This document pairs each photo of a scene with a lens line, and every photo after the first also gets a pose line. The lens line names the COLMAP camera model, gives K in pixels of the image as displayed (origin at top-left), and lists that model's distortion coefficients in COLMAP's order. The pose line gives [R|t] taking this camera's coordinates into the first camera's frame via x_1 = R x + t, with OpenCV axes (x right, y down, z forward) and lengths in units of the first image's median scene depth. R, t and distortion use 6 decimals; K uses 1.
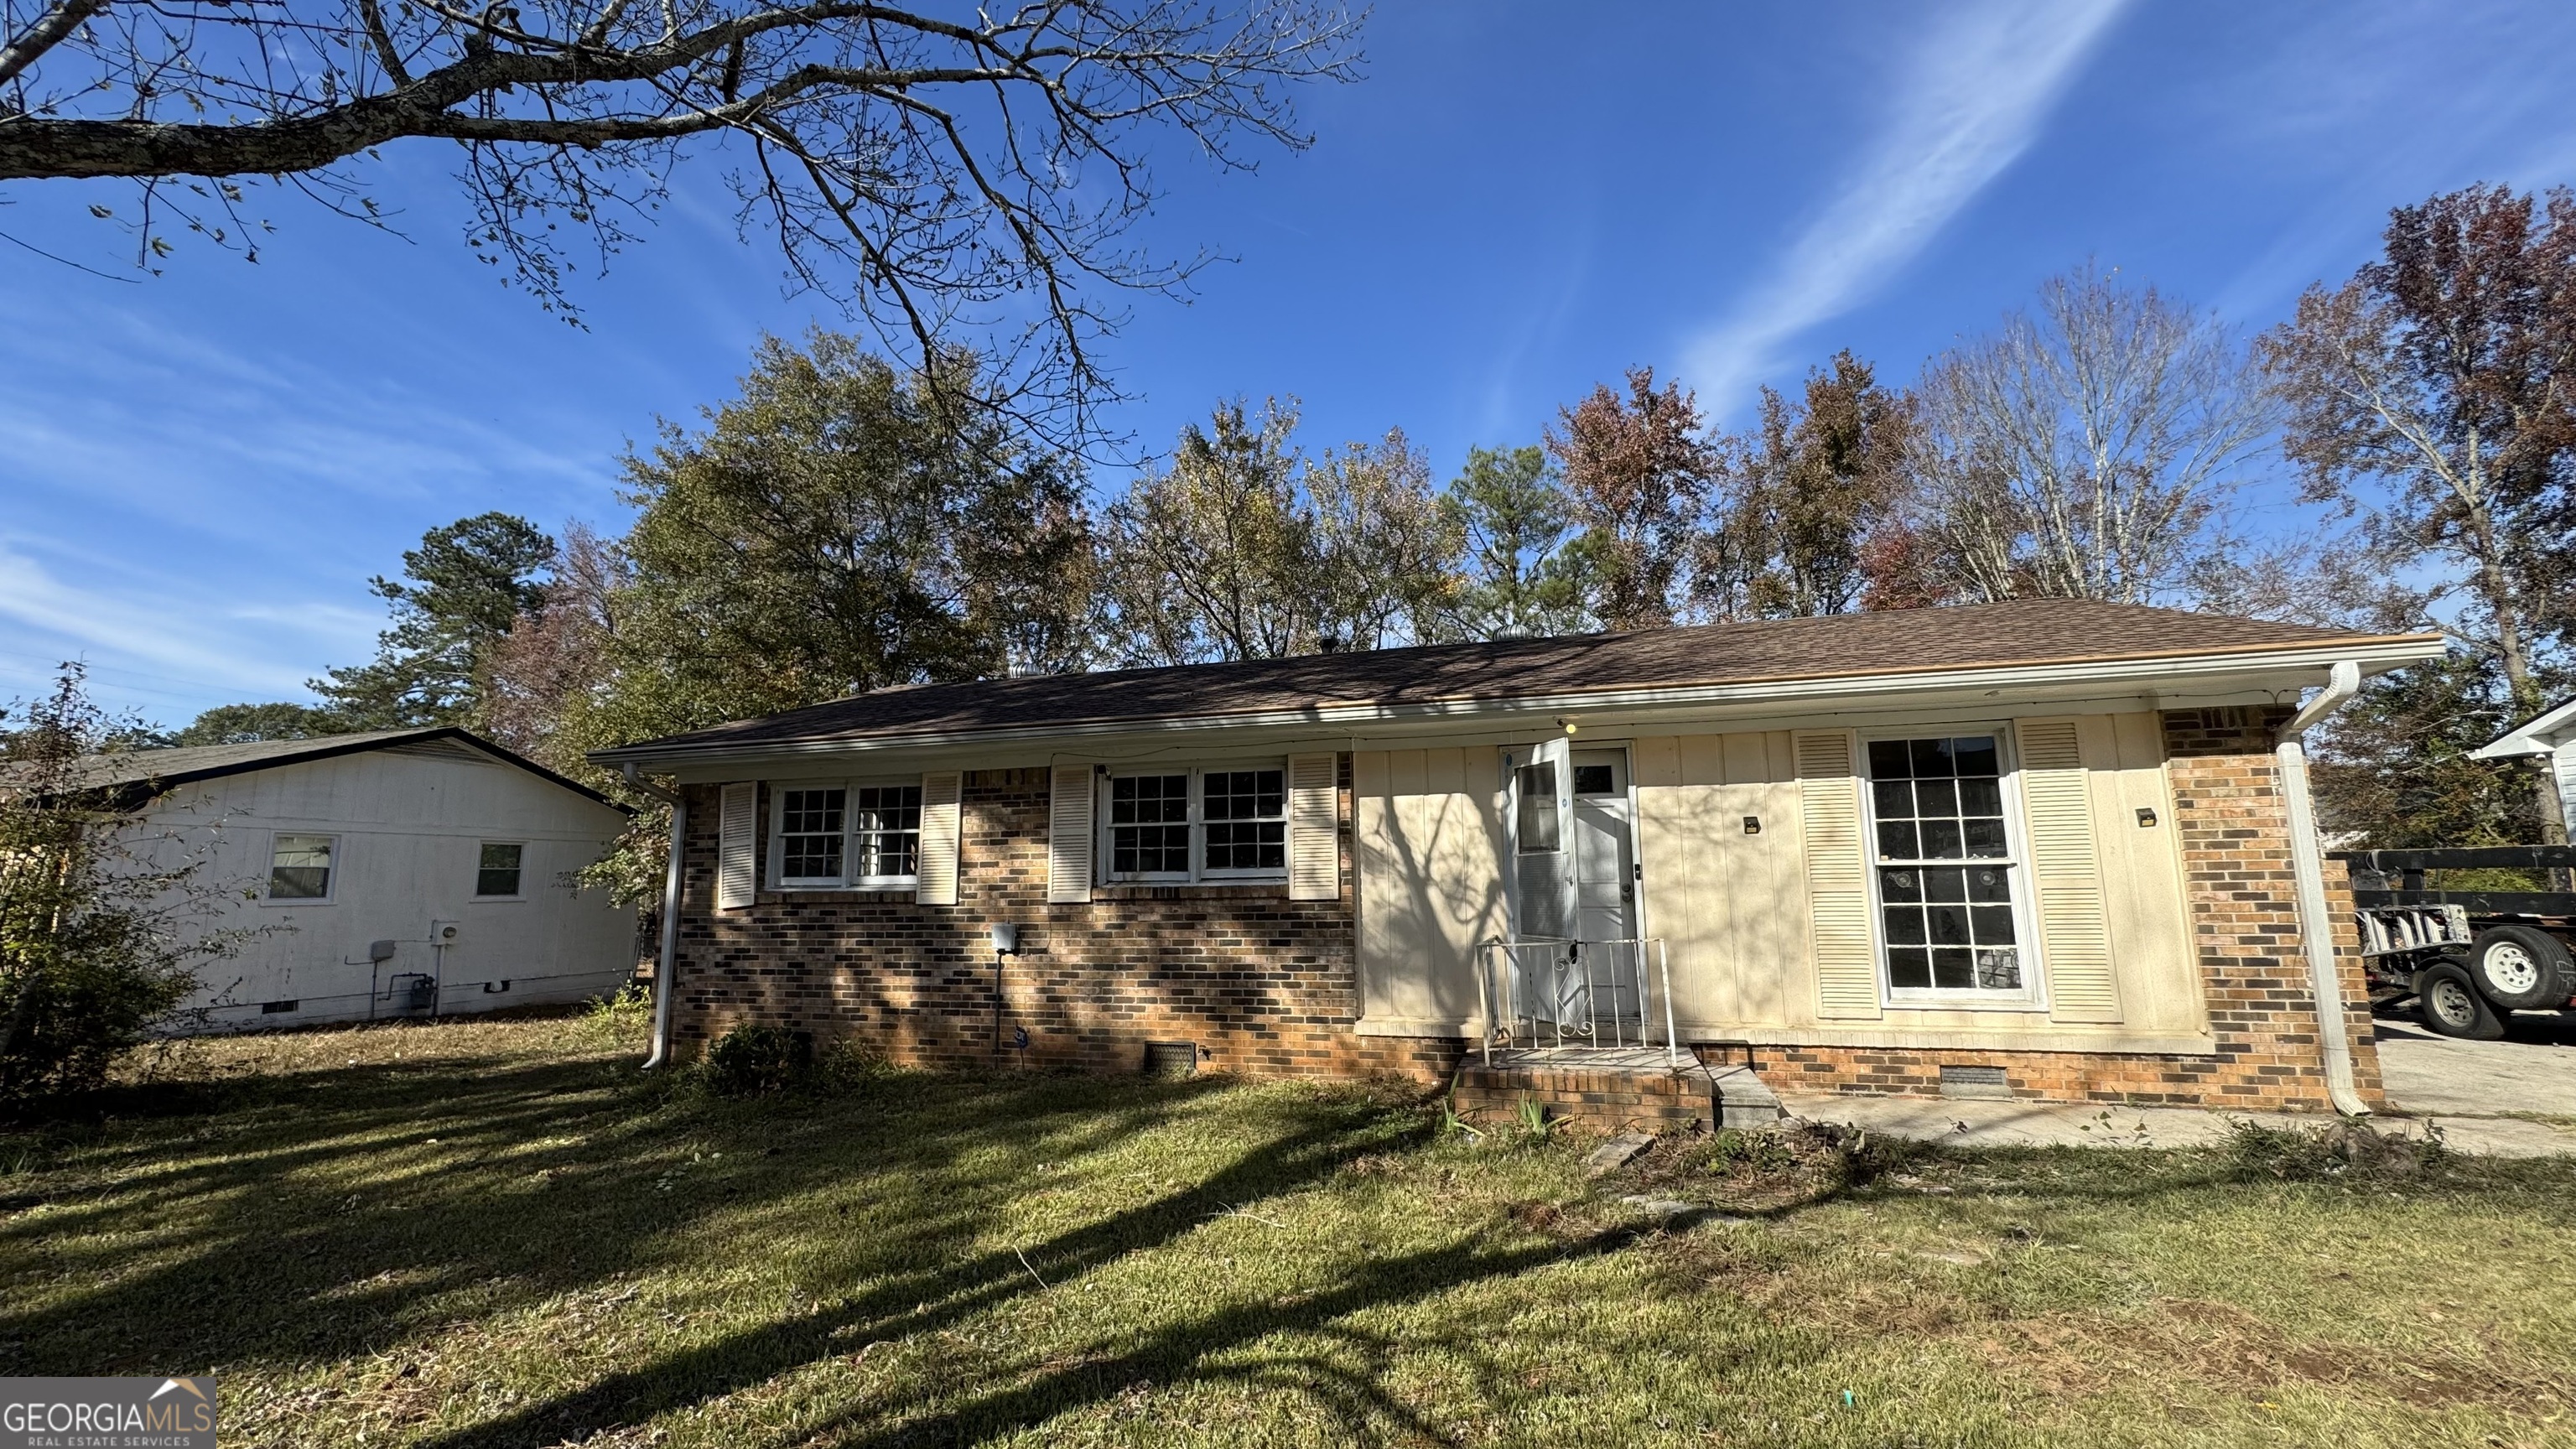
lens RADIAL K [[1028.7, 0, 1286.7], [0, 1028.7, 719.6], [0, 0, 1]] dist [-0.003118, 0.000605]
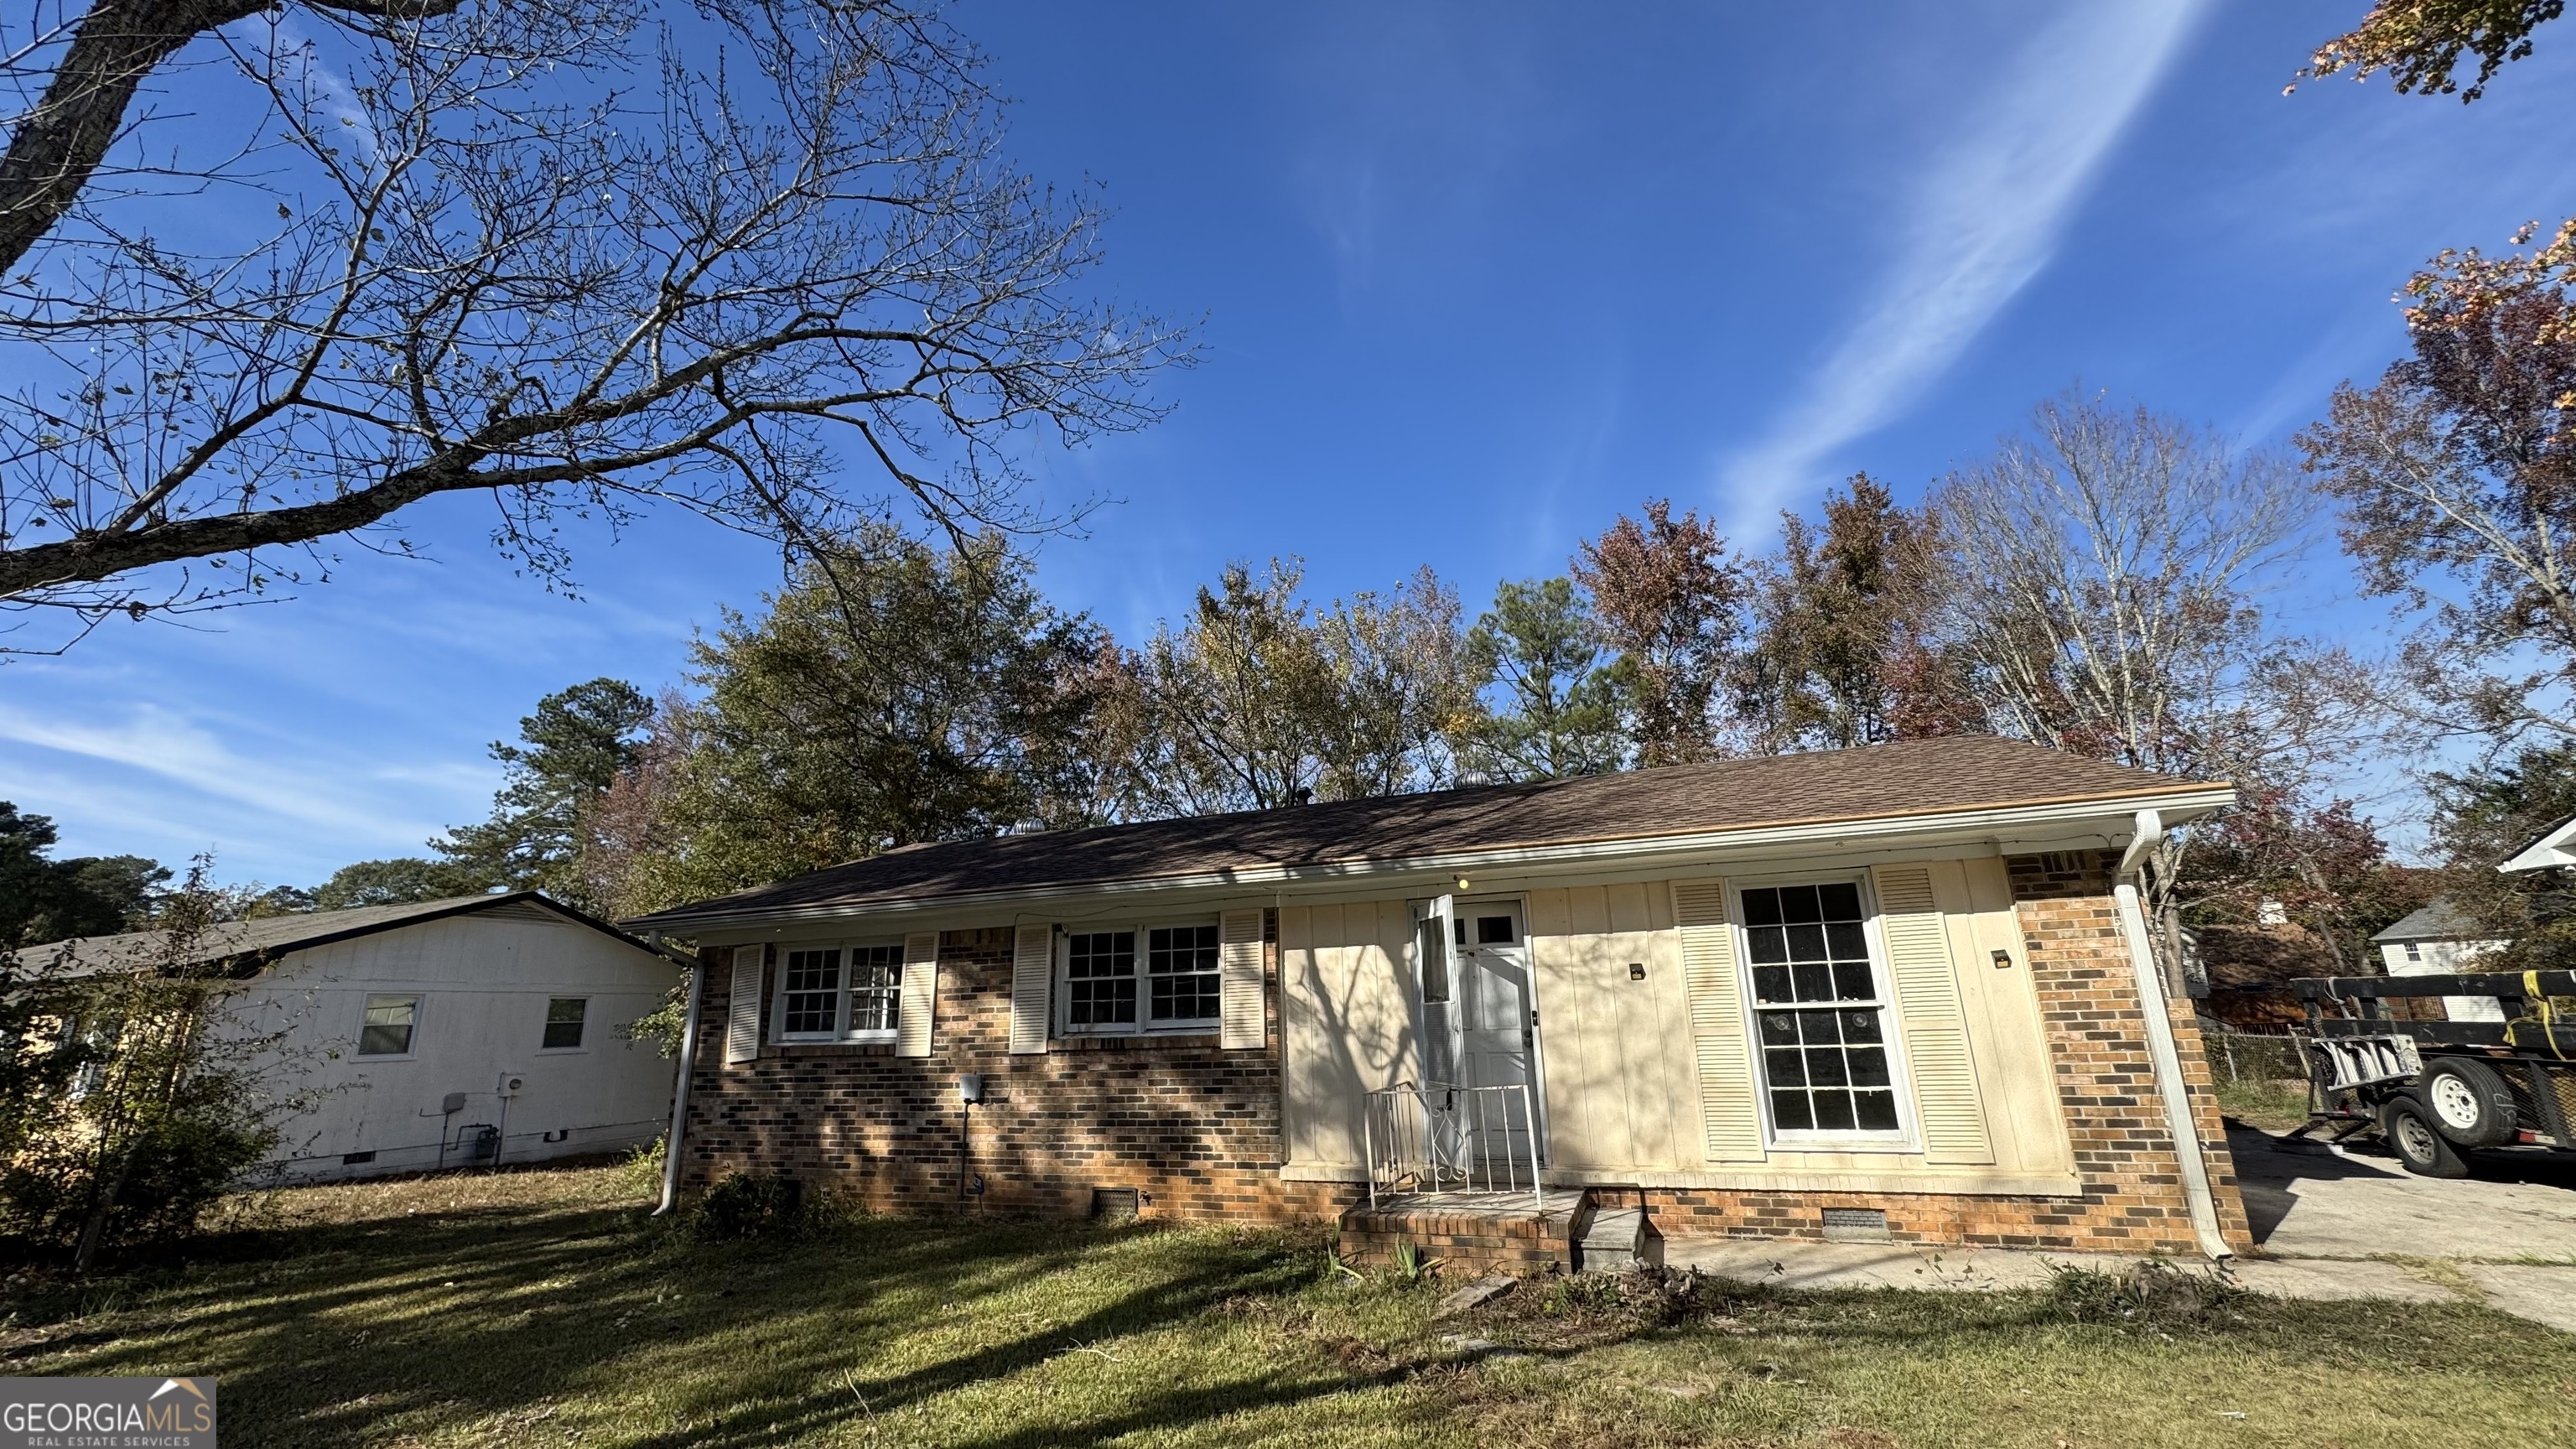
lens RADIAL K [[1028.7, 0, 1286.7], [0, 1028.7, 719.6], [0, 0, 1]] dist [-0.003118, 0.000605]
pose [[0.996808, -0.037656, -0.070401, 0.165331], [0.028838, 0.992072, -0.122320, -0.034544], [0.074449, 0.119899, 0.989991, -0.105766]]
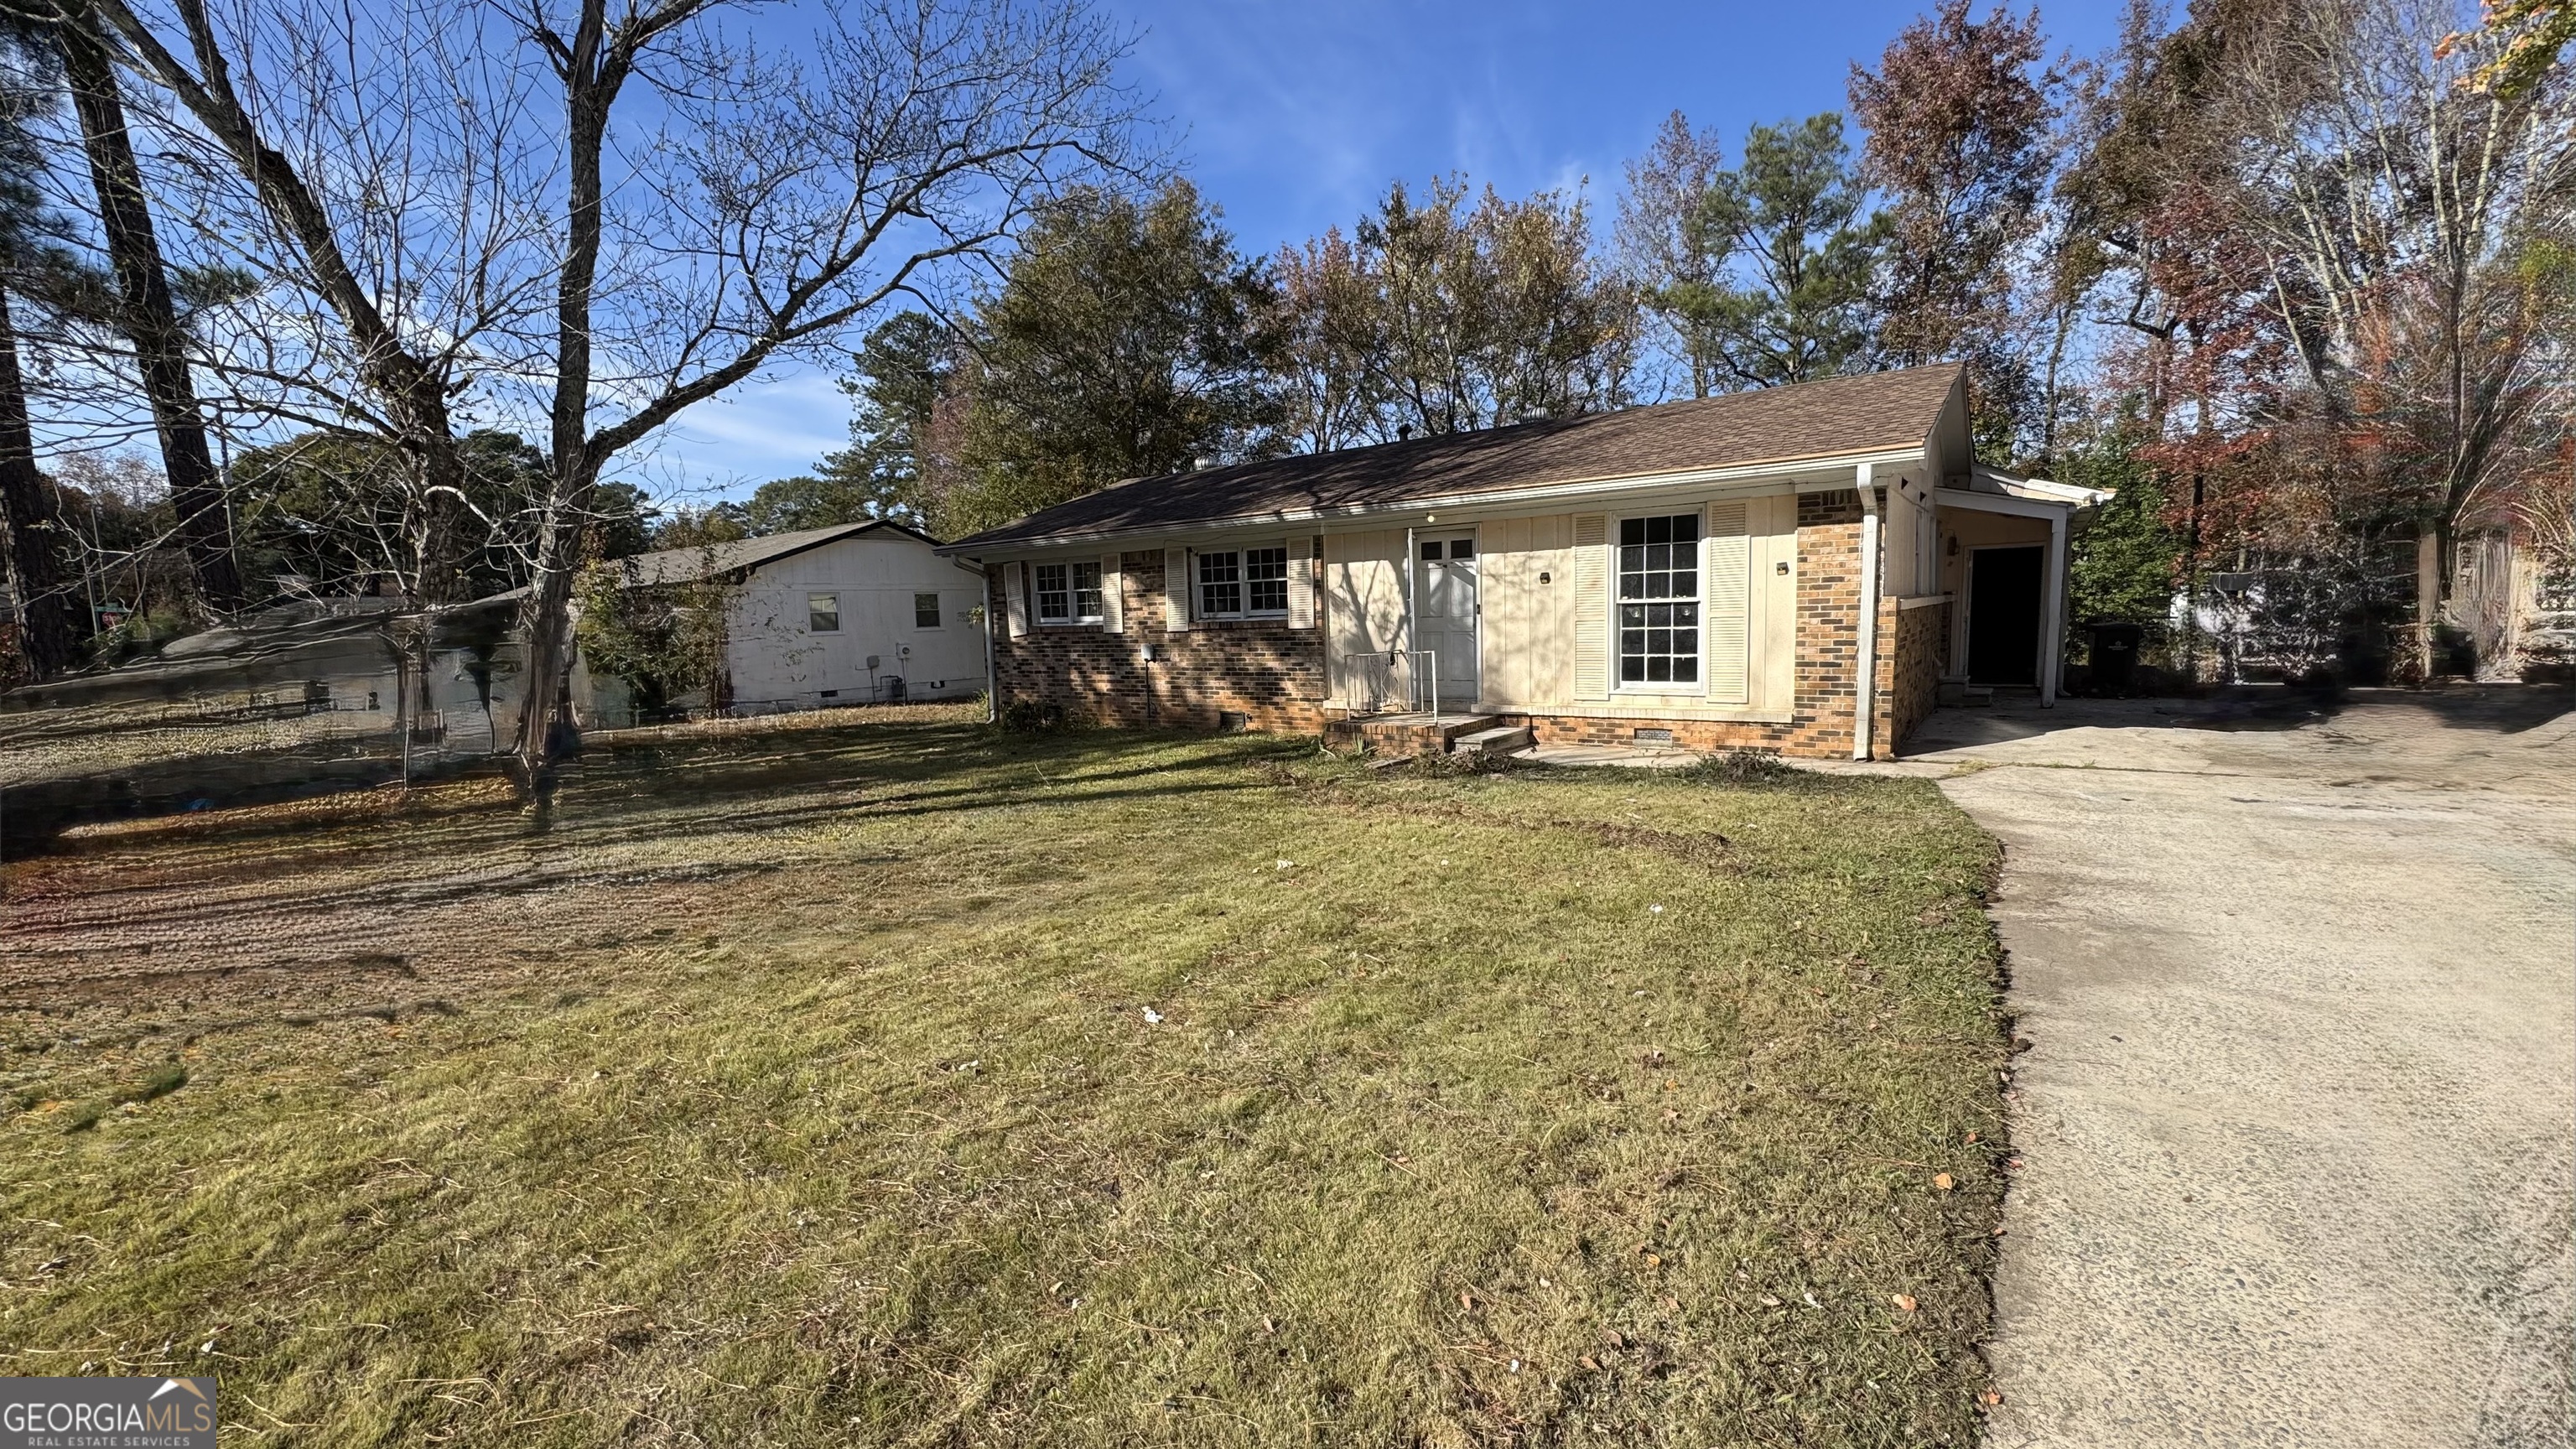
lens RADIAL K [[1032.8, 0, 1288.3], [0, 1032.8, 721.8], [0, 0, 1]] dist [-0.002547, 0.000142]
pose [[0.937744, 0.019695, -0.346768, 0.594319], [0.075281, 0.963133, 0.258279, -0.110395], [0.339070, -0.268305, 0.901690, -0.541303]]
